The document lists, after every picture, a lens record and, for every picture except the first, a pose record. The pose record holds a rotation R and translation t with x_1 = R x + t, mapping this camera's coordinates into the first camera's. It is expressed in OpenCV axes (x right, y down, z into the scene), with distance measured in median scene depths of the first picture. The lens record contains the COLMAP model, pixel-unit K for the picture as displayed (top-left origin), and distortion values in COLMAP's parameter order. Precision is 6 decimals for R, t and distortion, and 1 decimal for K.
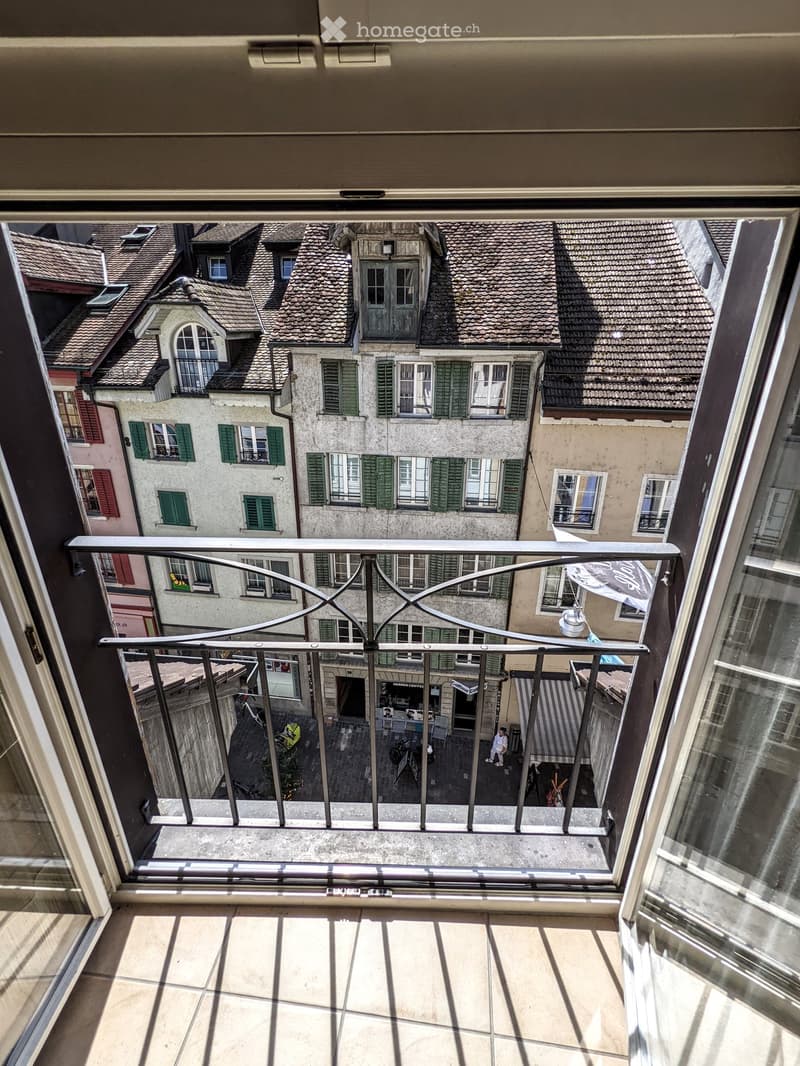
lens RADIAL K [[503.9, 0, 401.7], [0, 503.9, 533.9], [0, 0, 1]] dist [0.001416, 0.001417]
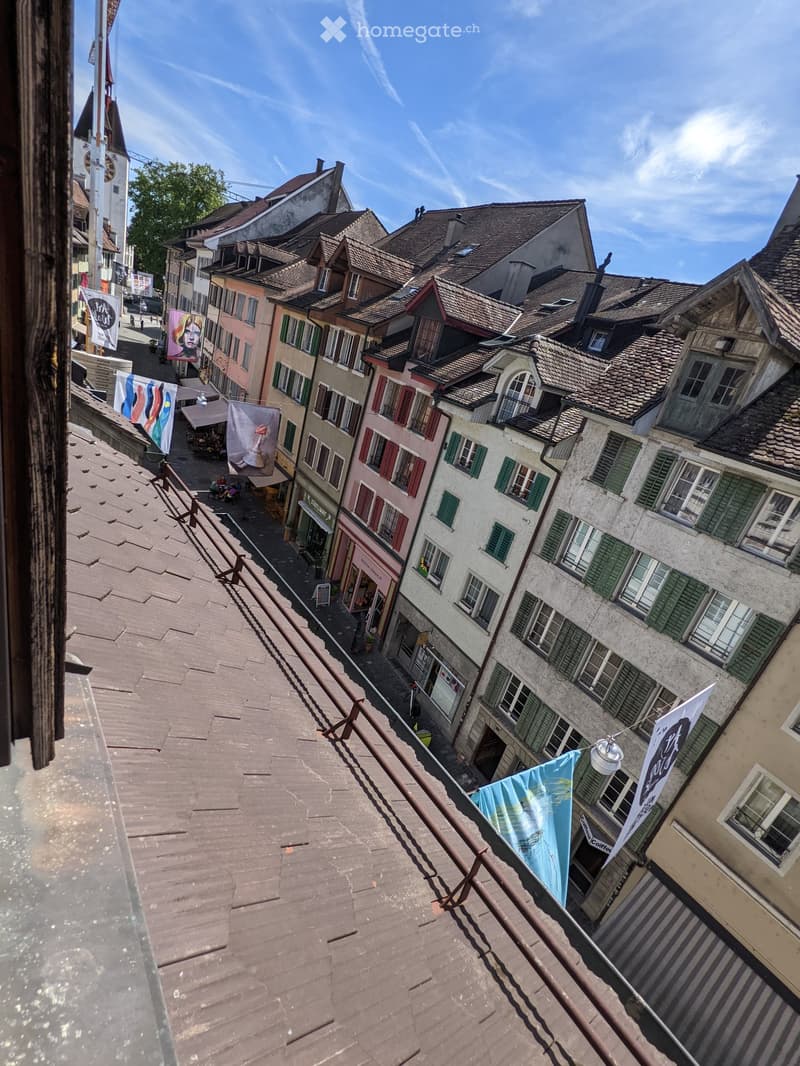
lens RADIAL K [[503.9, 0, 400.2], [0, 503.9, 534.3], [0, 0, 1]] dist [0.001416, 0.001417]
pose [[0.653439, 0.430747, -0.622474, 0.267872], [-0.514427, 0.855939, 0.052286, -0.003070], [0.555322, 0.286052, 0.780892, 0.027980]]
